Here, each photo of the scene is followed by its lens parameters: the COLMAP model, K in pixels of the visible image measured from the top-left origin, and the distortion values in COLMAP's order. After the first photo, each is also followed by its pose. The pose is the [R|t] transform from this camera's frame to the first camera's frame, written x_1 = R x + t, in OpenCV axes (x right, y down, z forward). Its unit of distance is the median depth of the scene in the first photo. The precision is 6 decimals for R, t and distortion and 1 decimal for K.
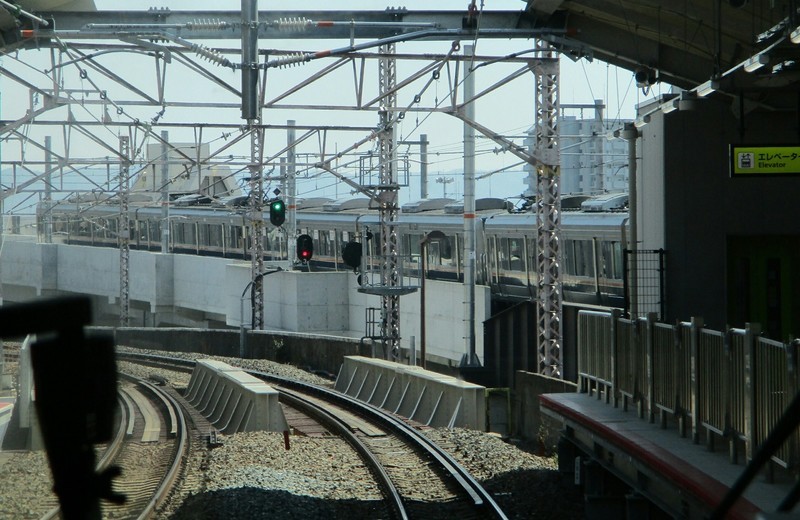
lens RADIAL K [[4213.2, 0, 400.0], [0, 4213.2, 260.0], [0, 0, 1]] dist [2.543400, 1.158522]
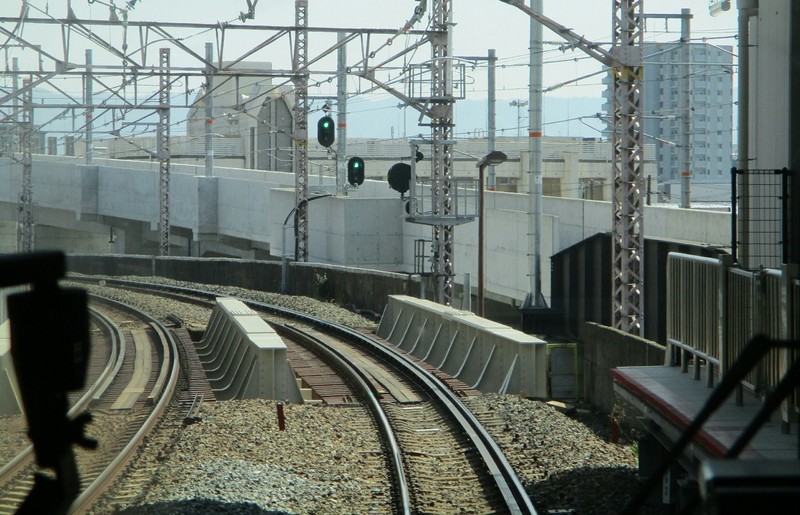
lens RADIAL K [[4200.8, 0, 381.7], [0, 4200.8, 213.6], [0, 0, 1]] dist [1.801226, 9.103200]
pose [[0.999706, 0.007927, -0.022916, 0.005212], [-0.007780, 0.999949, 0.006499, 0.000486], [0.022966, -0.006319, 0.999716, 0.146768]]
